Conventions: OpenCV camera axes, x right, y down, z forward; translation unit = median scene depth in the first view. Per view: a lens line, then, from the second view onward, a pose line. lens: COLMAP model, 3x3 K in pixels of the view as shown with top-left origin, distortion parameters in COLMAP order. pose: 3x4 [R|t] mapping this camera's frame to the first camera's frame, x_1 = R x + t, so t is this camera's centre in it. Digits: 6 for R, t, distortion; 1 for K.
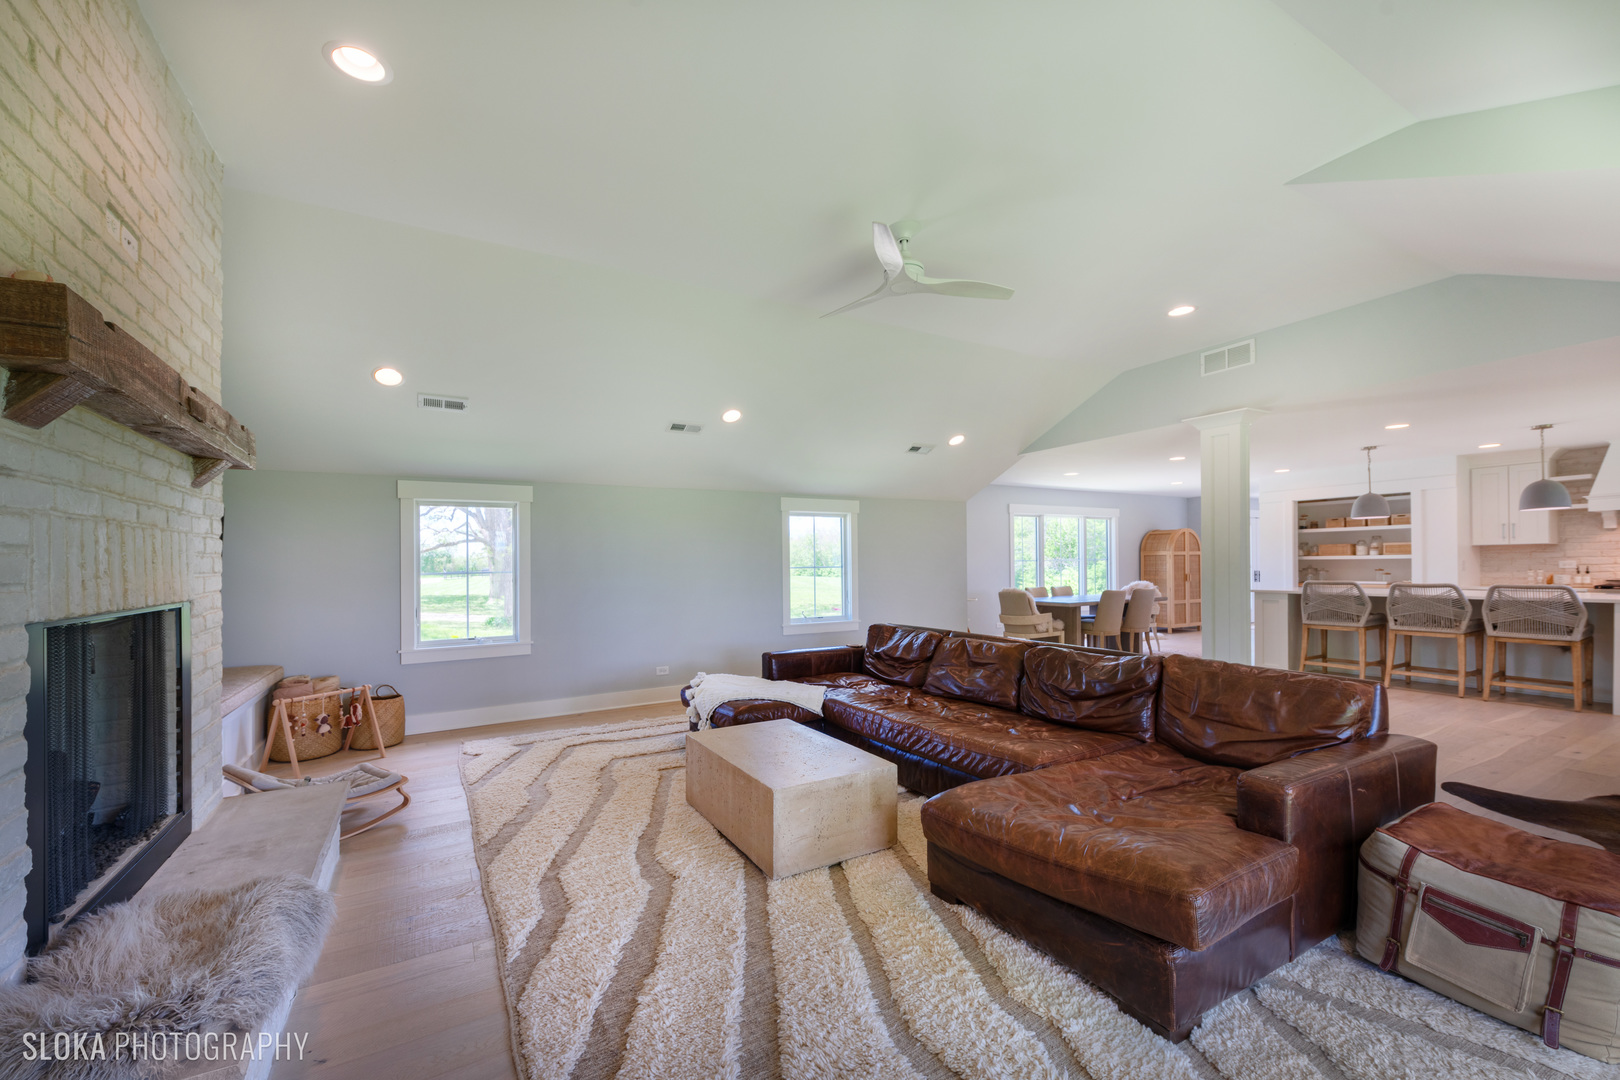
lens RADIAL K [[643.5, 0, 783.8], [0, 643.5, 569.0], [0, 0, 1]] dist [0.008399, -0.002620]
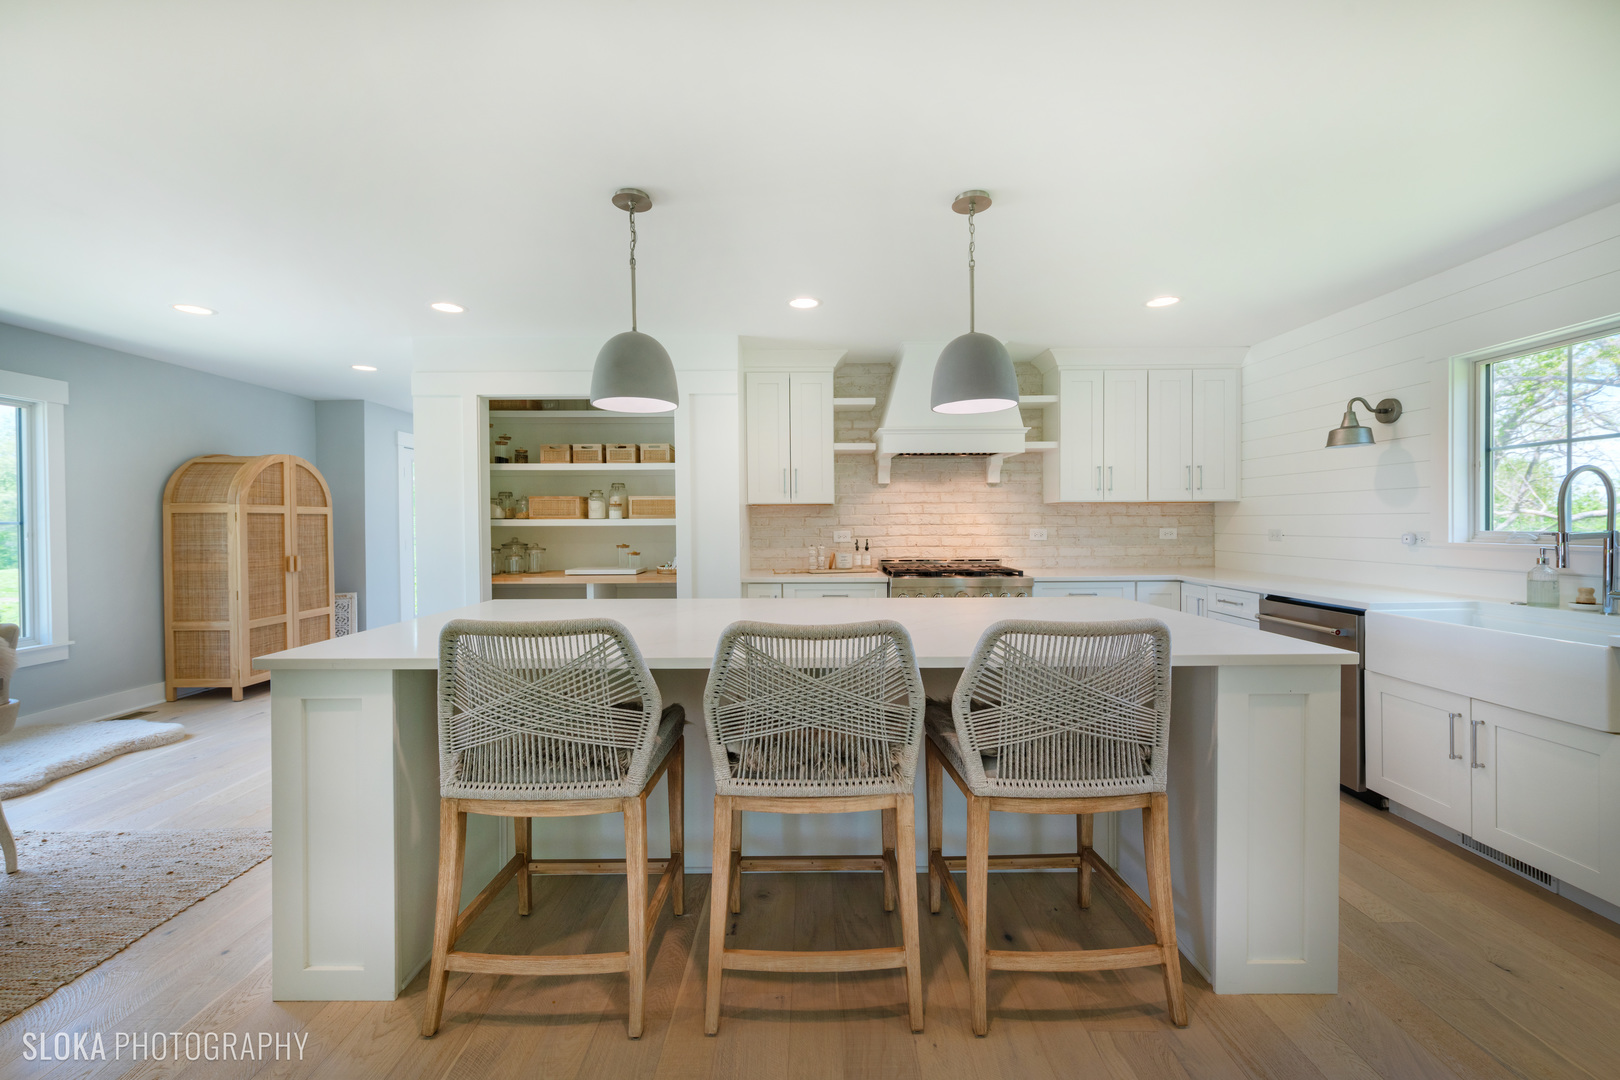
lens RADIAL K [[643.5, 0, 813.8], [0, 643.5, 535.6], [0, 0, 1]] dist [0.008399, -0.002620]
pose [[0.469657, -0.008828, 0.882805, 0.616867], [0.004464, 0.999961, 0.007625, -0.012982], [-0.882837, 0.000360, 0.469678, 0.717903]]
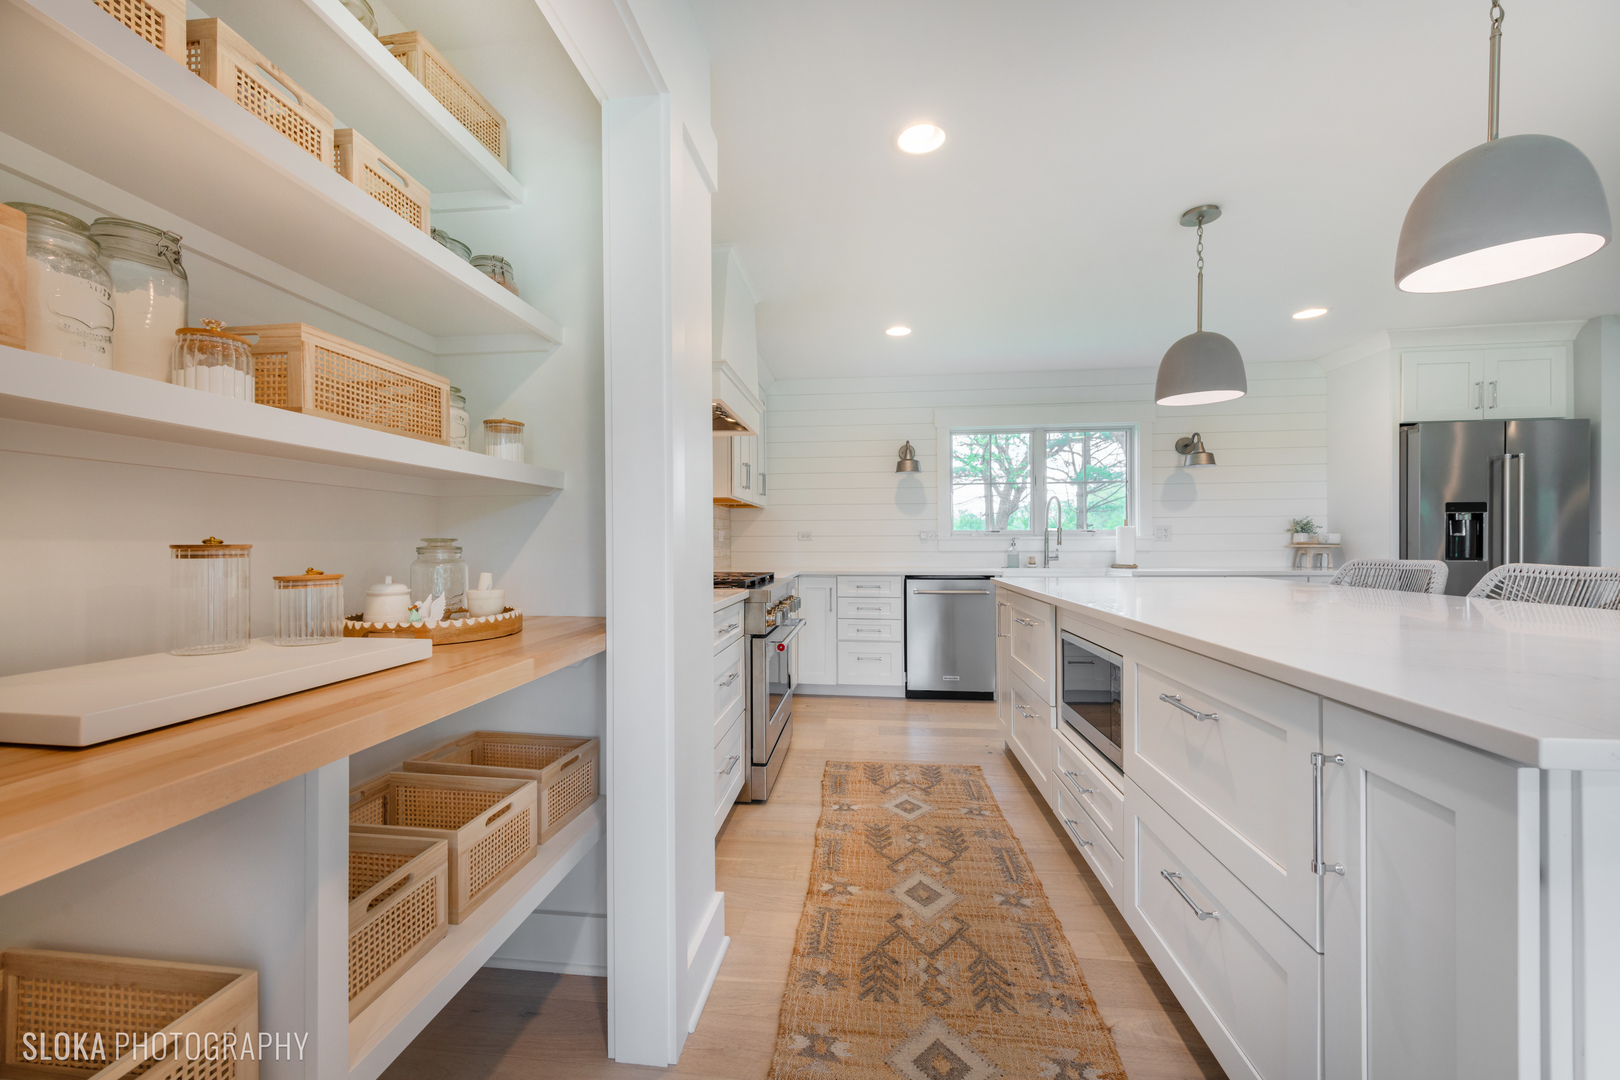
lens RADIAL K [[643.5, 0, 808.1], [0, 643.5, 550.3], [0, 0, 1]] dist [0.008399, -0.002620]
pose [[-0.820966, 0.019241, 0.570653, 0.908878], [0.025418, 0.999673, 0.002861, 0.004464], [-0.570411, 0.016854, -0.821186, 1.218442]]
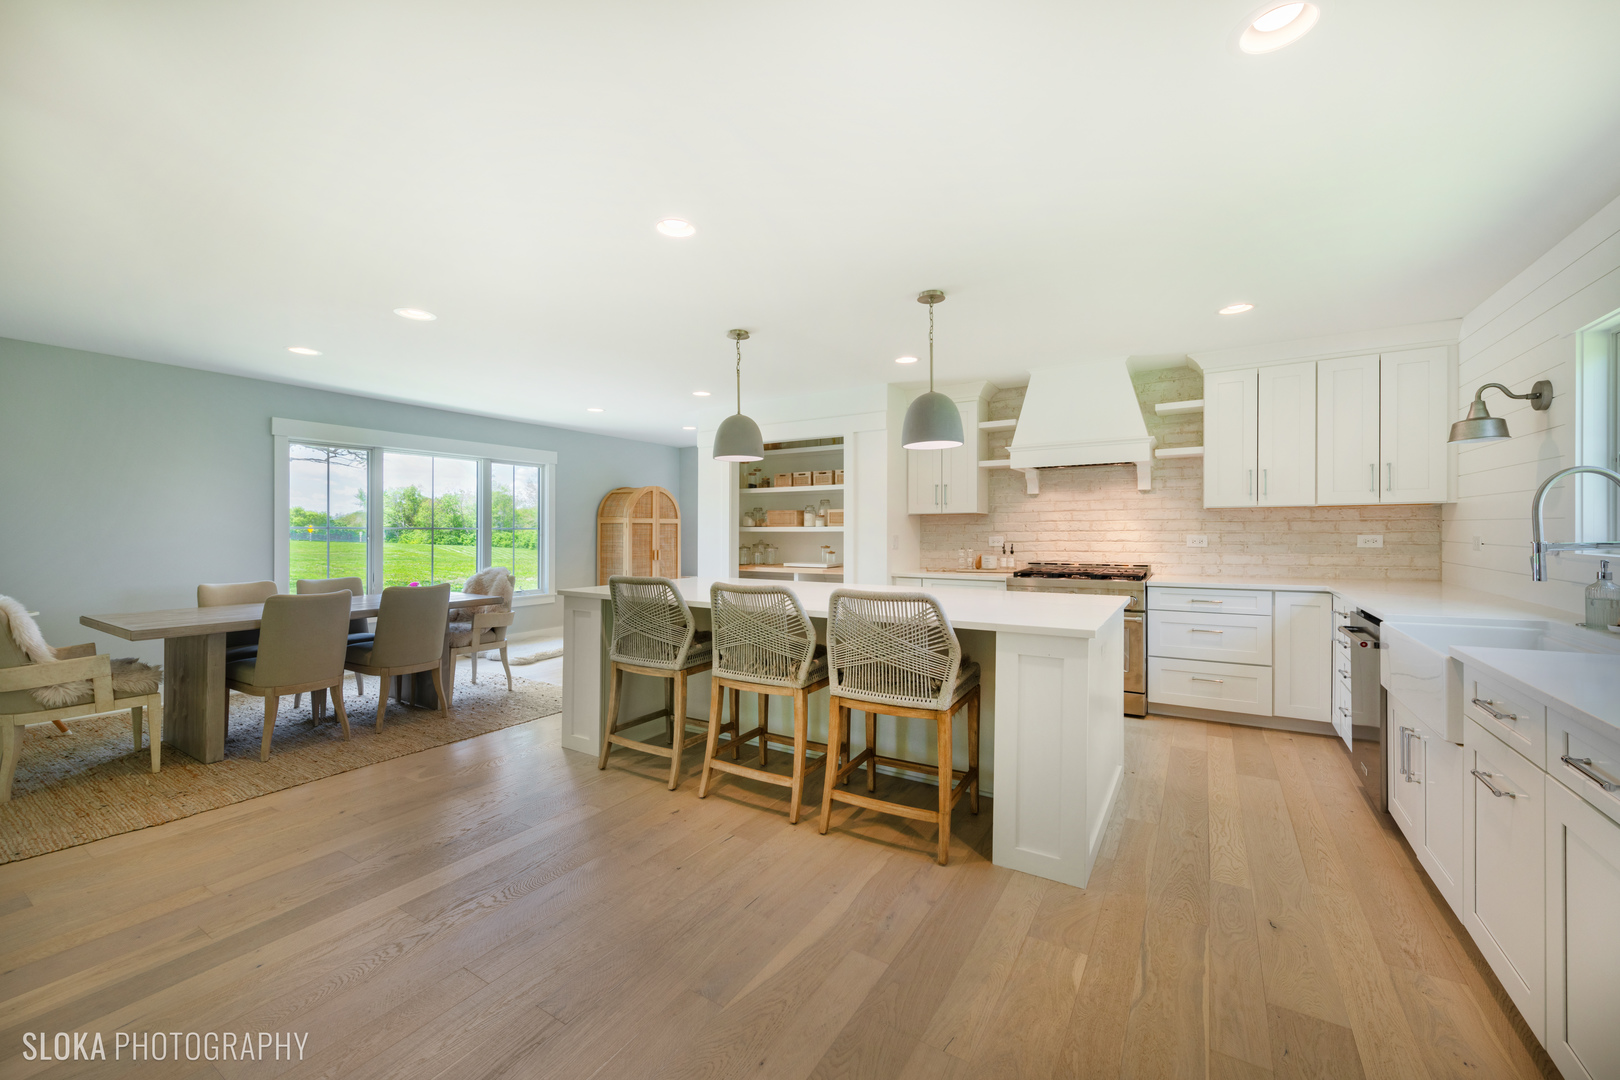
lens RADIAL K [[643.5, 0, 804.4], [0, 643.5, 538.8], [0, 0, 1]] dist [0.008399, -0.002620]
pose [[0.868990, 0.000562, 0.494829, 0.643917], [-0.002232, 0.999994, 0.002784, -0.011232], [-0.494824, -0.003524, 0.868986, 0.457935]]
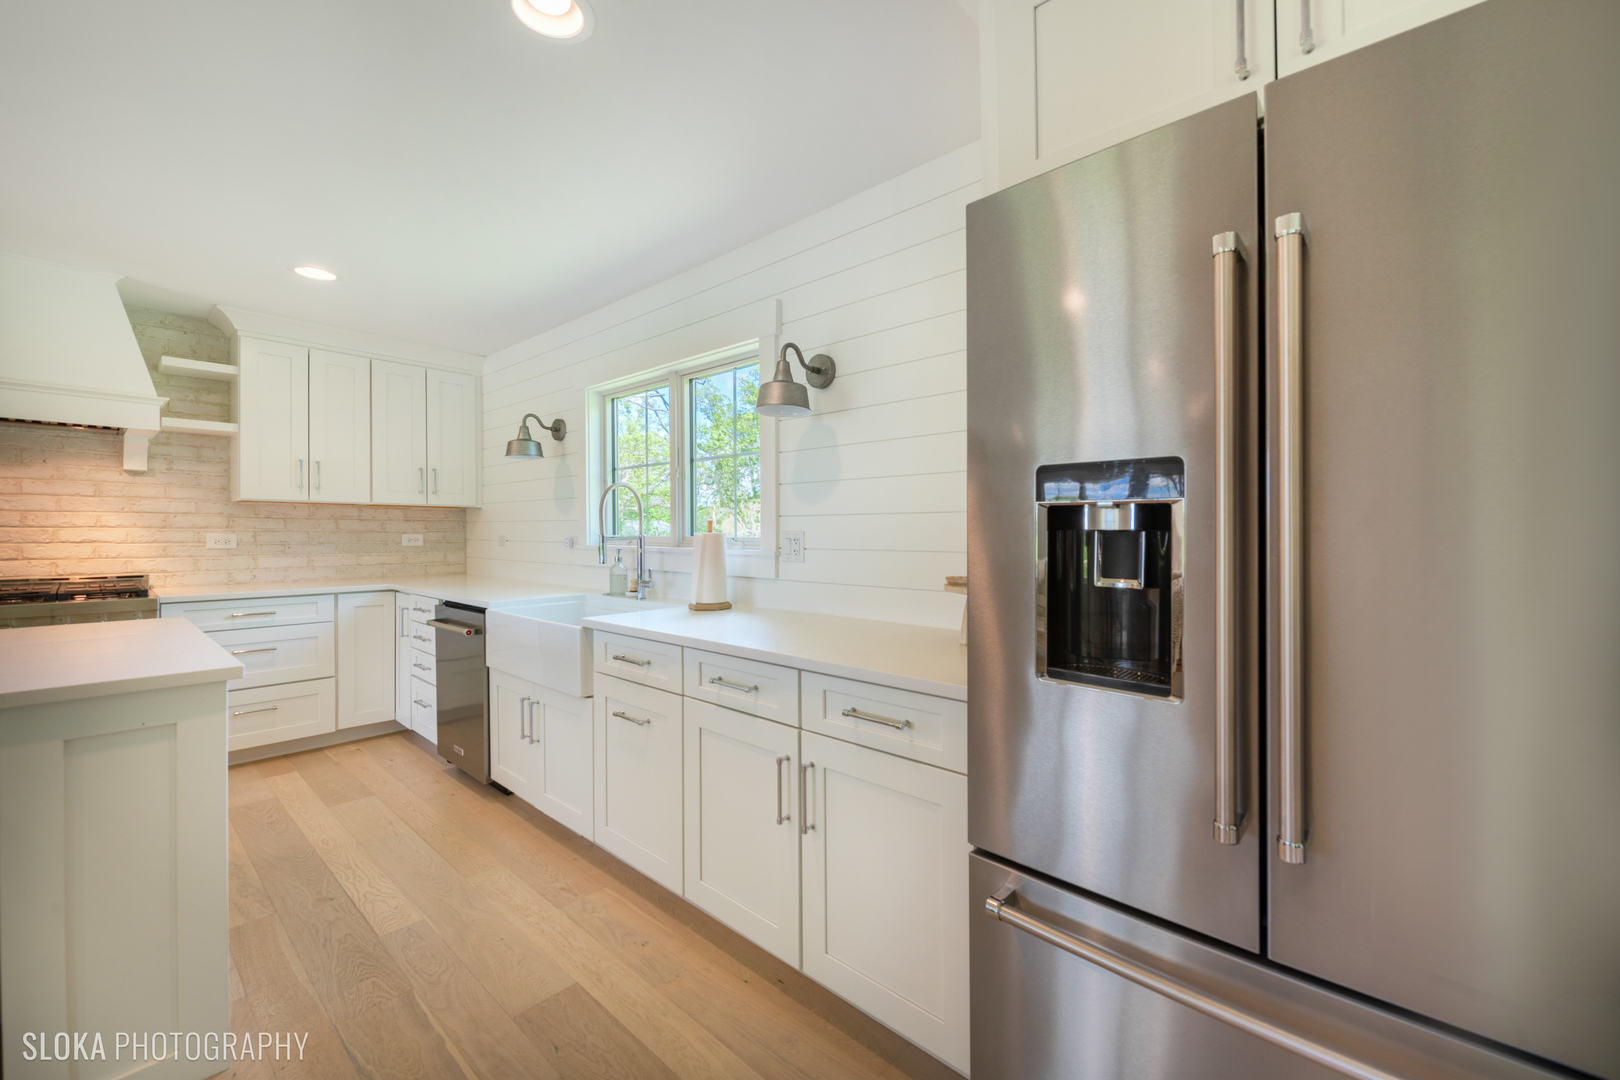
lens RADIAL K [[643.5, 0, 827.9], [0, 643.5, 525.6], [0, 0, 1]] dist [0.008399, -0.002620]
pose [[-0.346797, 0.021509, 0.937694, 0.655079], [0.005391, 0.999766, -0.020939, -0.007130], [-0.937925, -0.002207, -0.346832, 0.551170]]
